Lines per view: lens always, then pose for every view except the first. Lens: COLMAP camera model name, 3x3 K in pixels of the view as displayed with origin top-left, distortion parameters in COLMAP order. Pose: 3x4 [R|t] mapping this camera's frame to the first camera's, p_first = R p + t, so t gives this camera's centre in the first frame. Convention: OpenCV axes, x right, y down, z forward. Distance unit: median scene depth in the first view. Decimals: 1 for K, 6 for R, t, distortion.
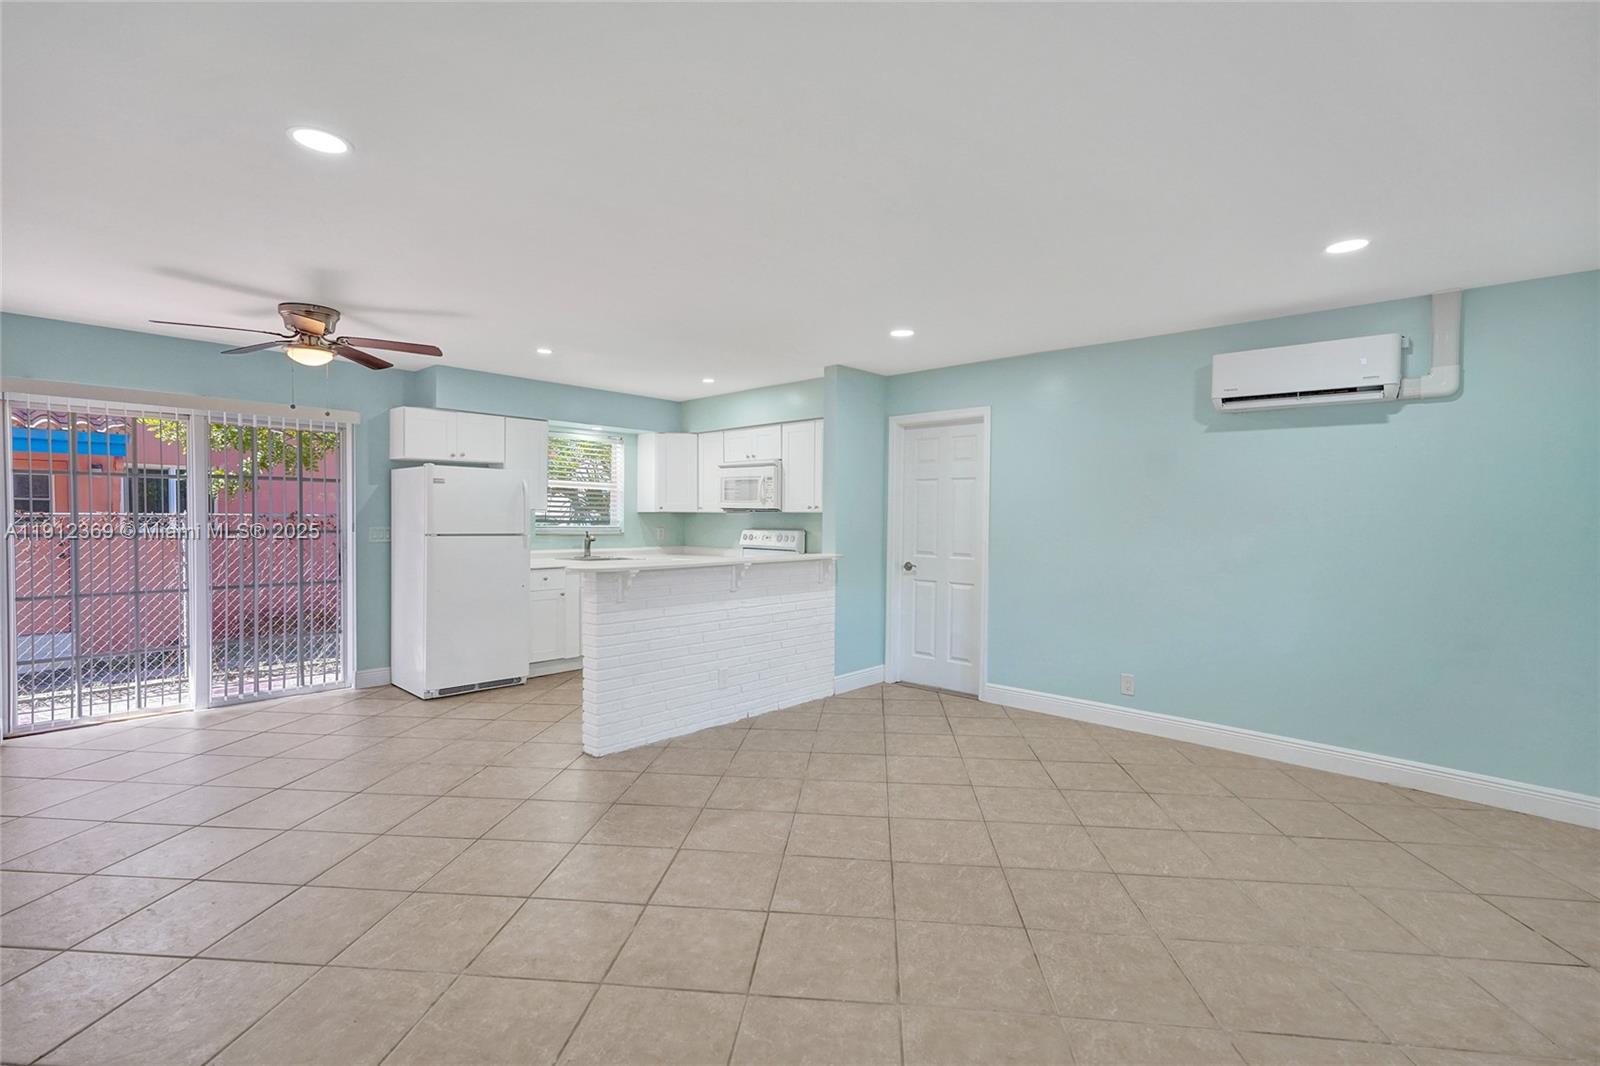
lens RADIAL K [[731.9, 0, 800.0], [0, 731.9, 533.0], [0, 0, 1]] dist [-0.009487, 0.009413]
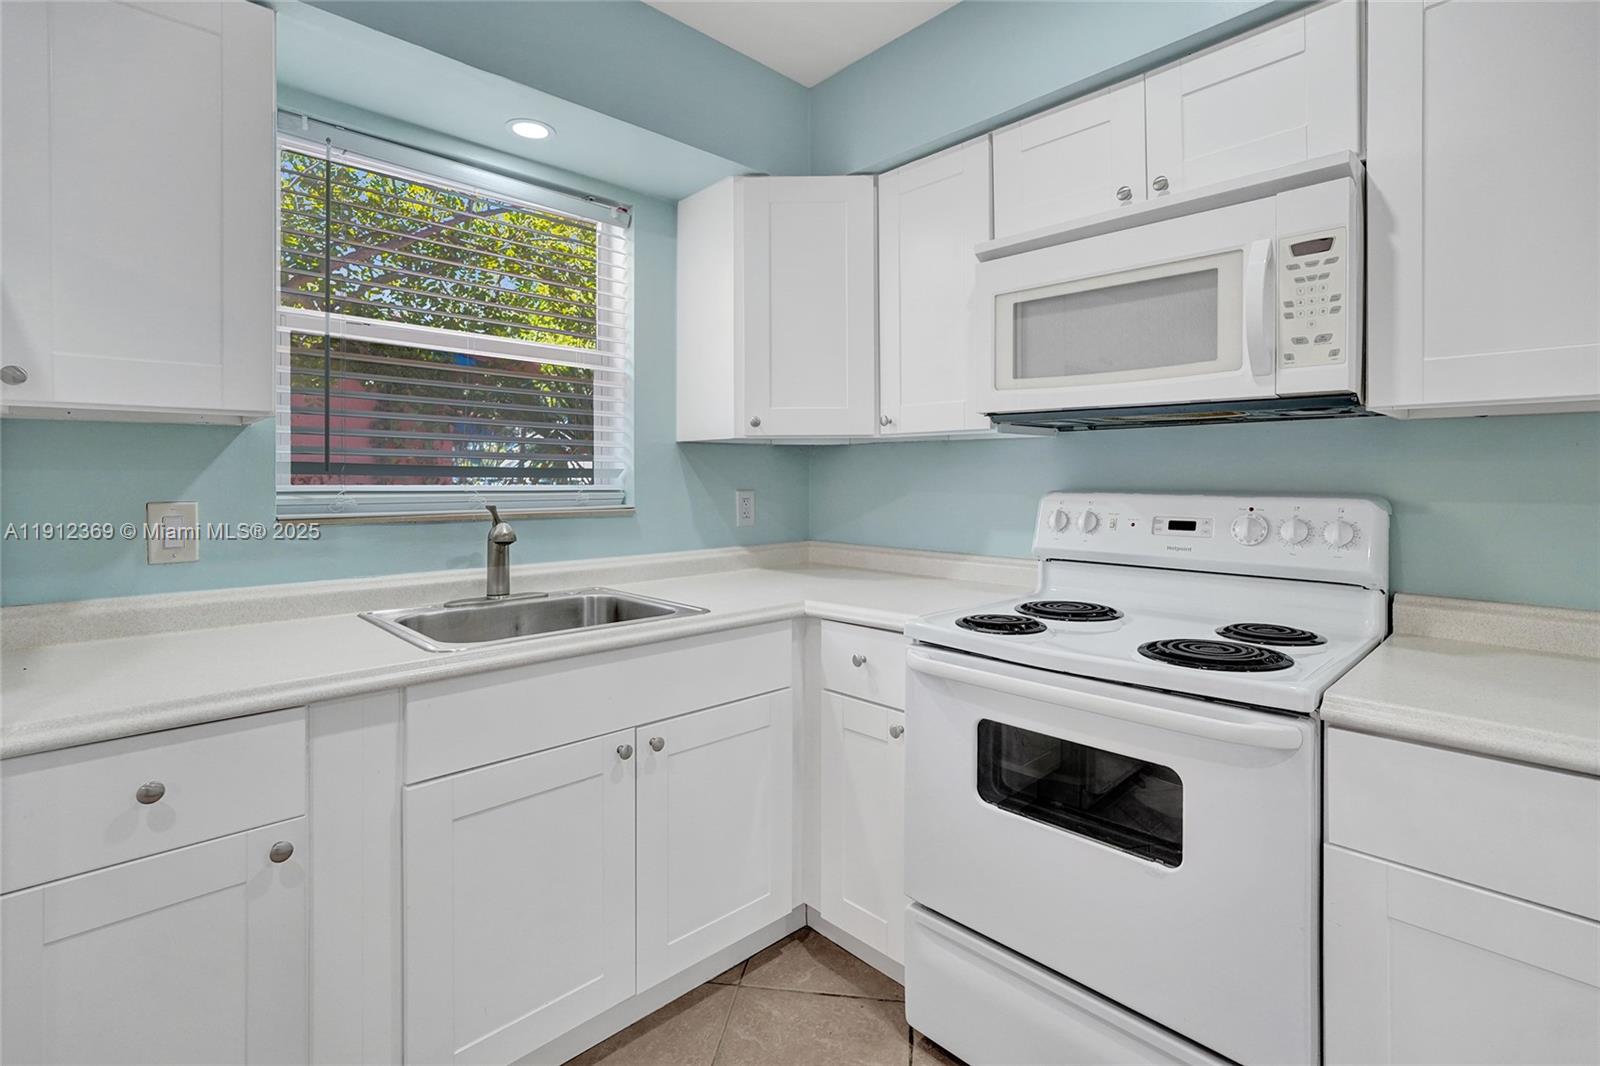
lens RADIAL K [[737.0, 0, 811.5], [0, 737.0, 482.0], [0, 0, 1]] dist [-0.001287, 0.000139]
pose [[0.999046, -0.007944, -0.042946, -0.199906], [0.007262, 0.999845, -0.016017, -0.007143], [0.043066, 0.015690, 0.998949, 0.909846]]
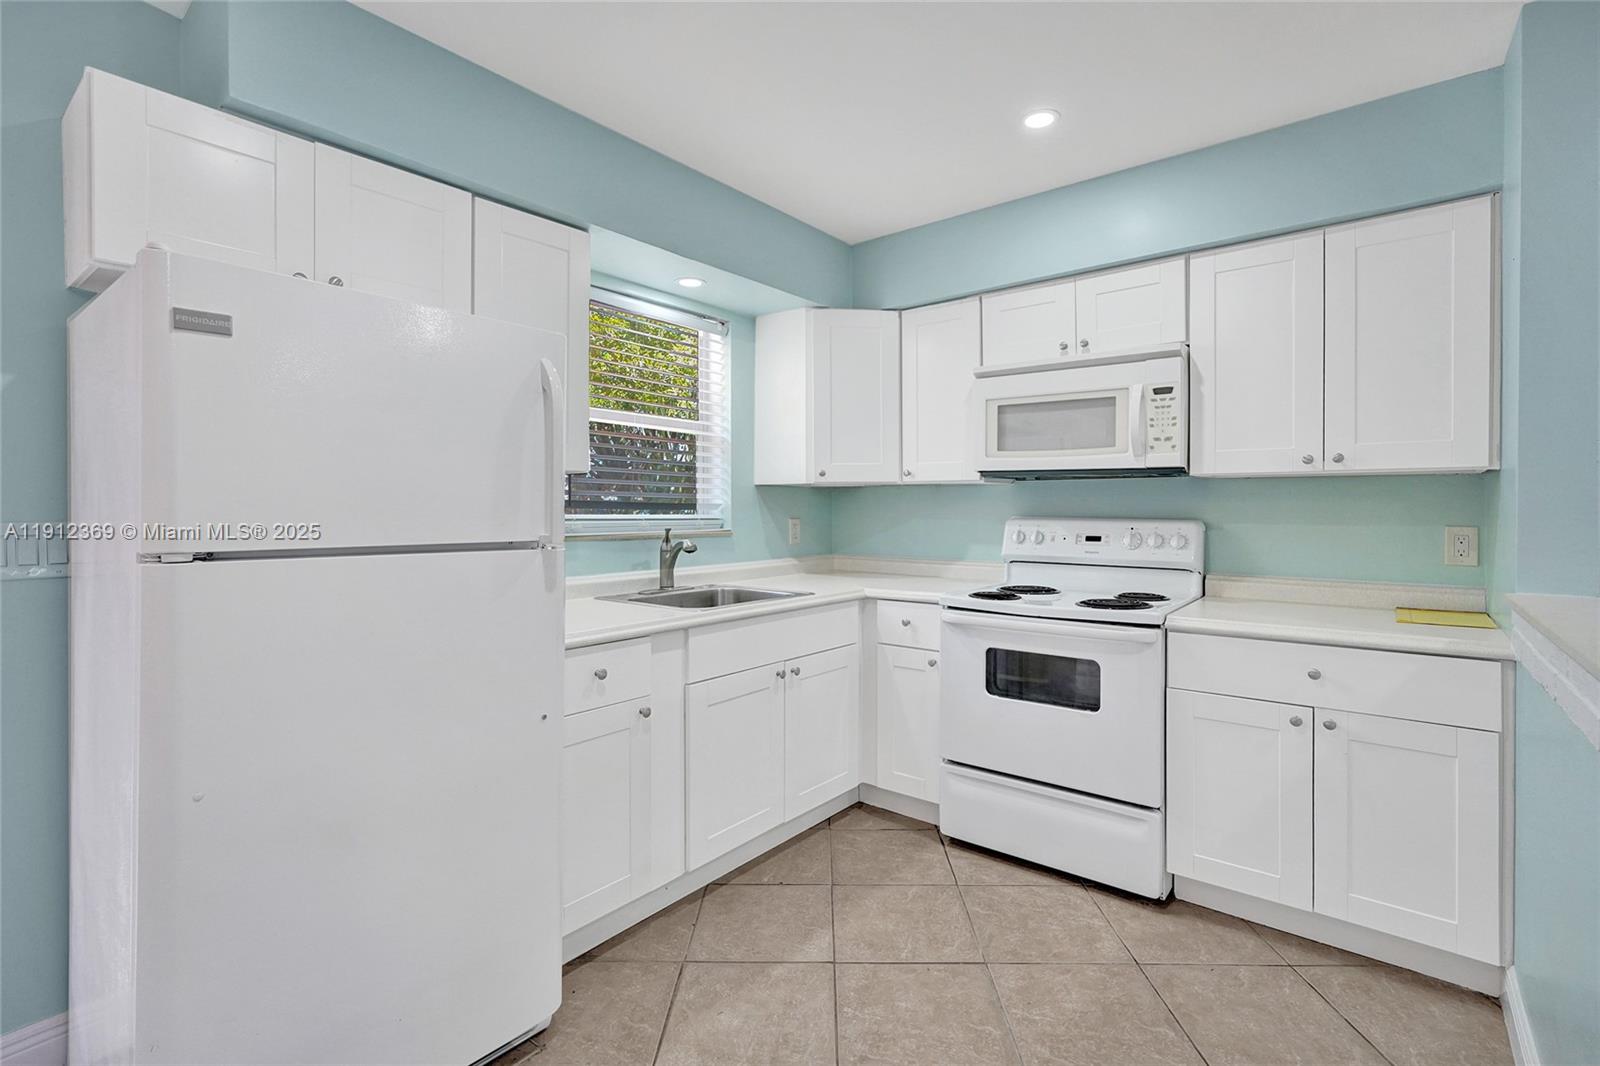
lens RADIAL K [[735.5, 0, 800.4], [0, 735.5, 515.1], [0, 0, 1]] dist [0.000566, 0.000744]
pose [[0.996712, -0.008448, 0.080579, -0.309745], [0.009337, 0.999899, -0.010672, -0.005811], [-0.080481, 0.011389, 0.996691, 0.717356]]
